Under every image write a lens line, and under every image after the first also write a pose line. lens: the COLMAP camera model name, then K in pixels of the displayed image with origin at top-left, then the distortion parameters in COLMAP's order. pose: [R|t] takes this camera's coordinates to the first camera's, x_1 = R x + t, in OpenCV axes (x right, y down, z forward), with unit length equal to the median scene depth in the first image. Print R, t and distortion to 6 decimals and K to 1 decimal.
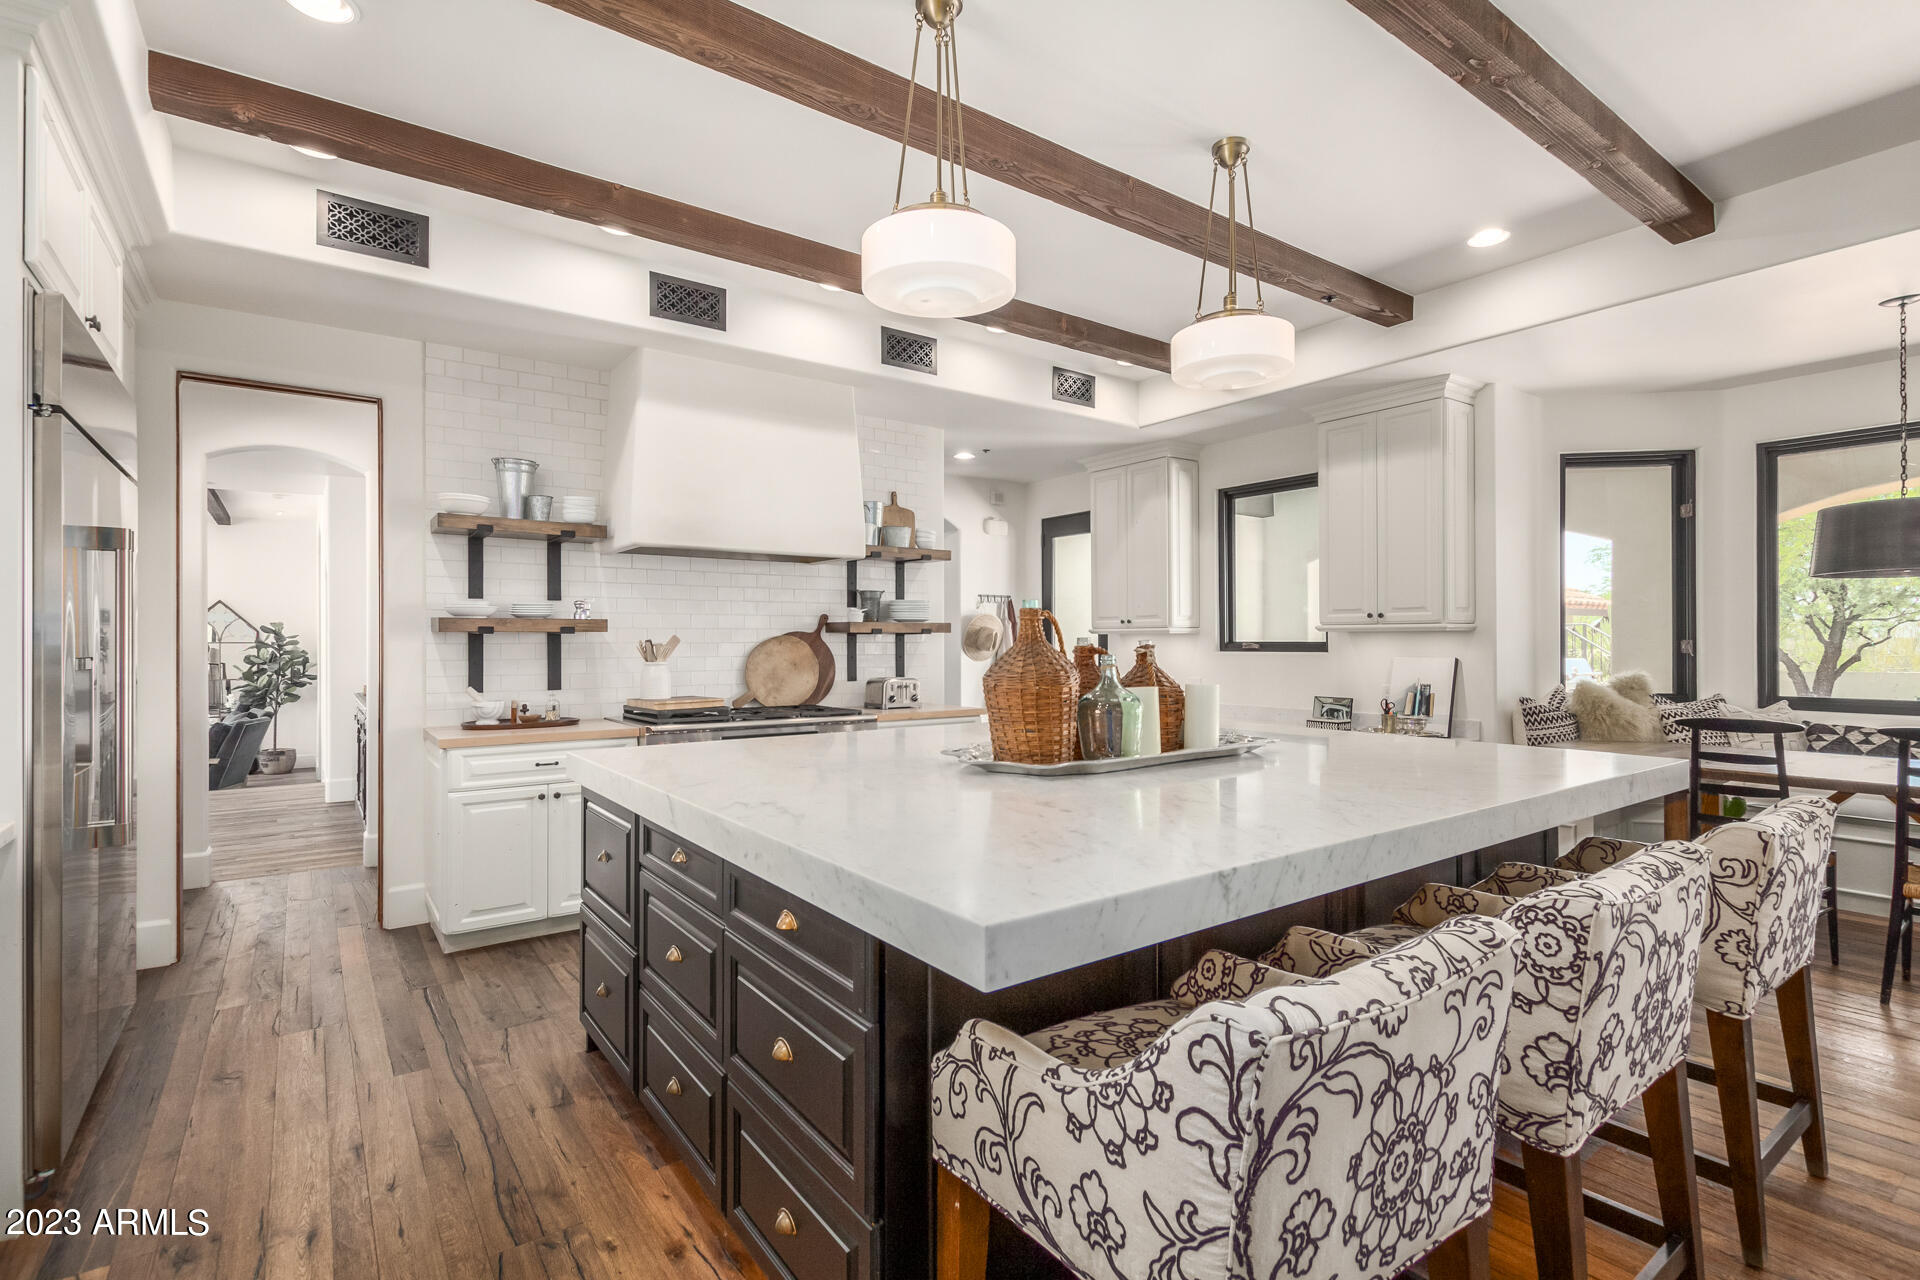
lens RADIAL K [[893.7, 0, 954.9], [0, 893.7, 617.7], [0, 0, 1]] dist [0.000292, -0.000178]
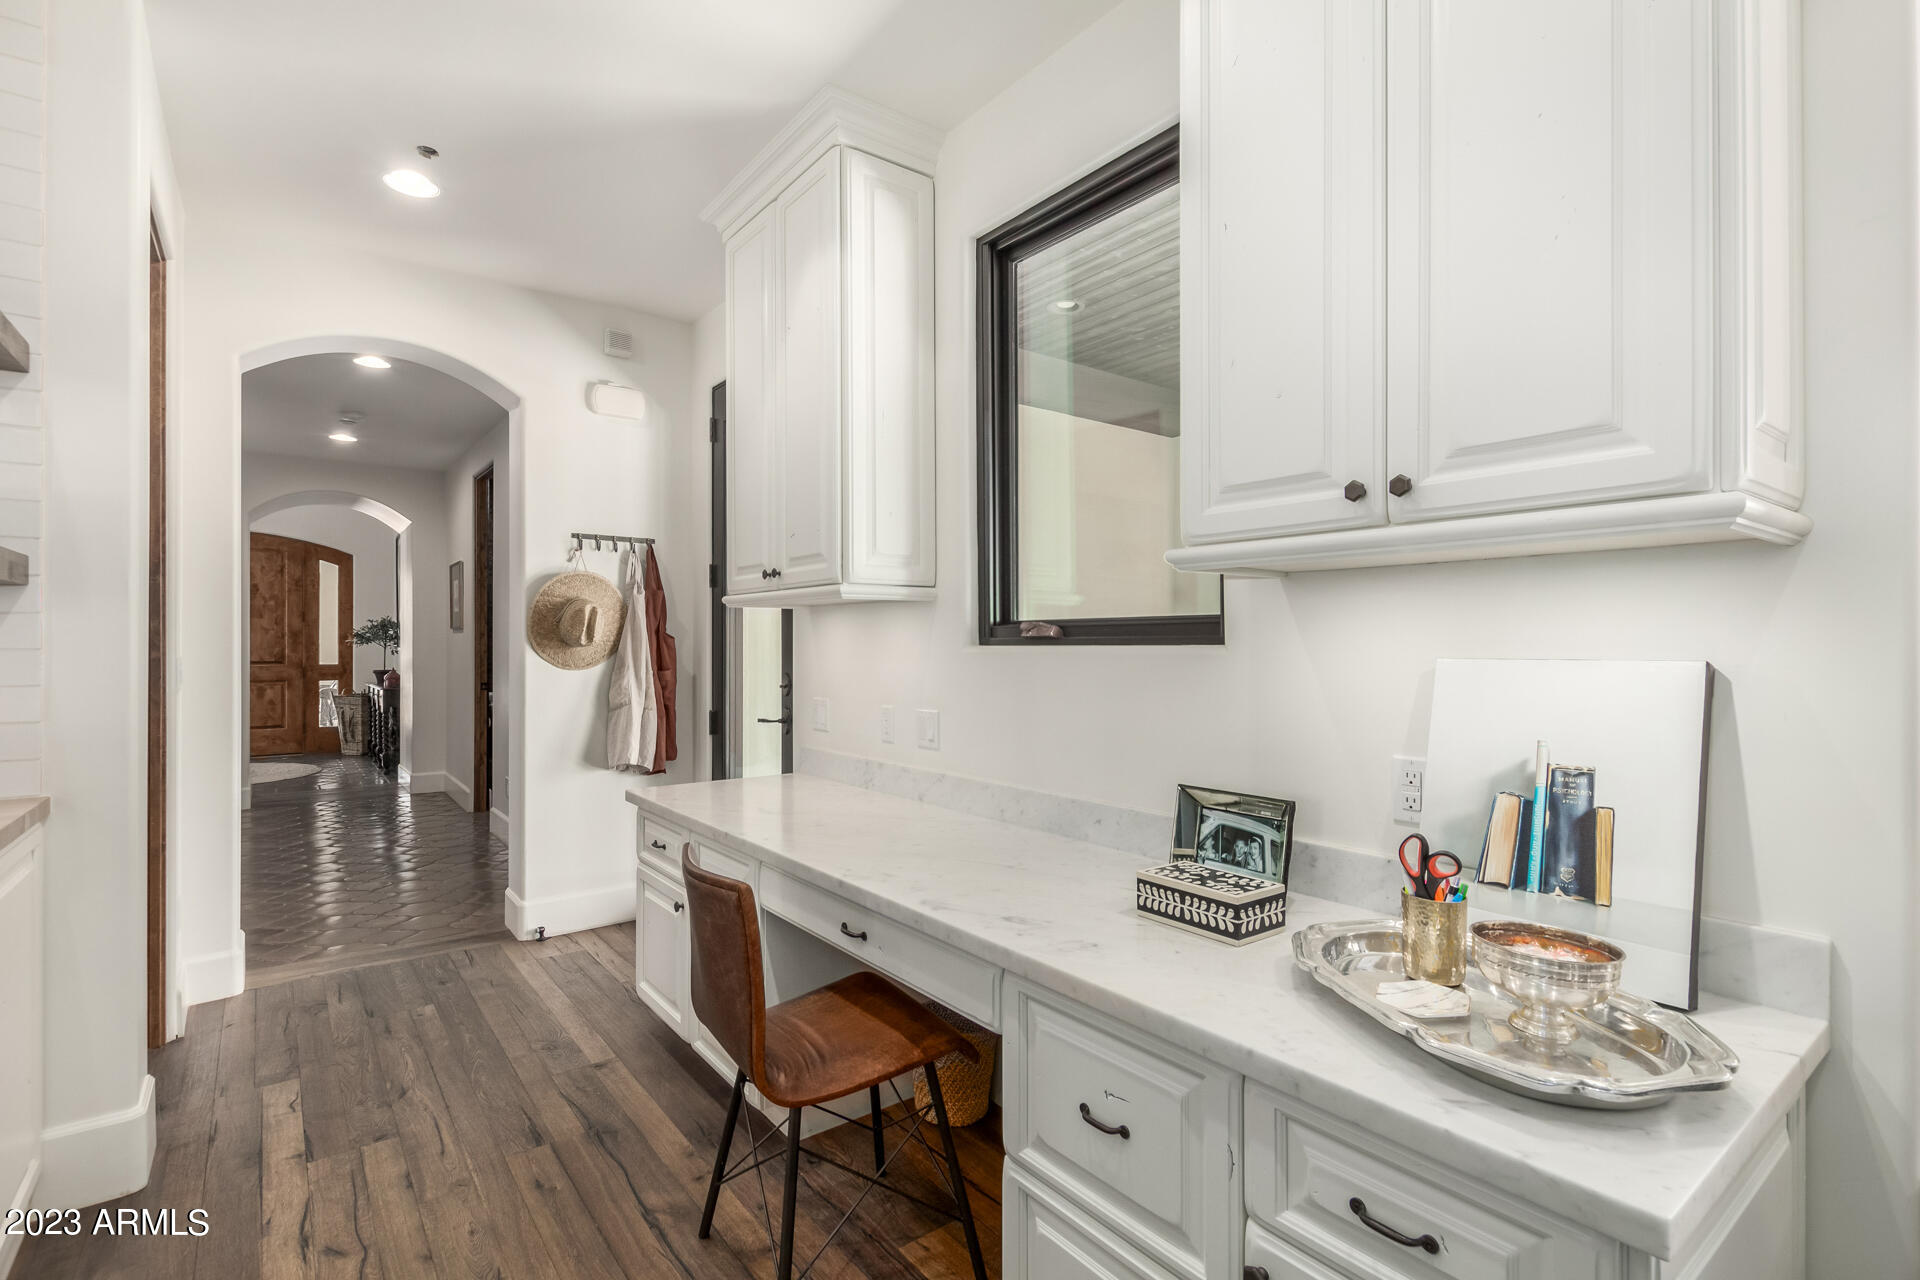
lens RADIAL K [[899.2, 0, 960.0], [0, 899.2, 640.0], [0, 0, 1]] dist [-0.000460, -0.000439]
pose [[0.999662, -0.002739, 0.025836, 0.289621], [0.002107, 0.999699, 0.024463, 0.026574], [-0.025895, -0.024400, 0.999367, 0.626238]]
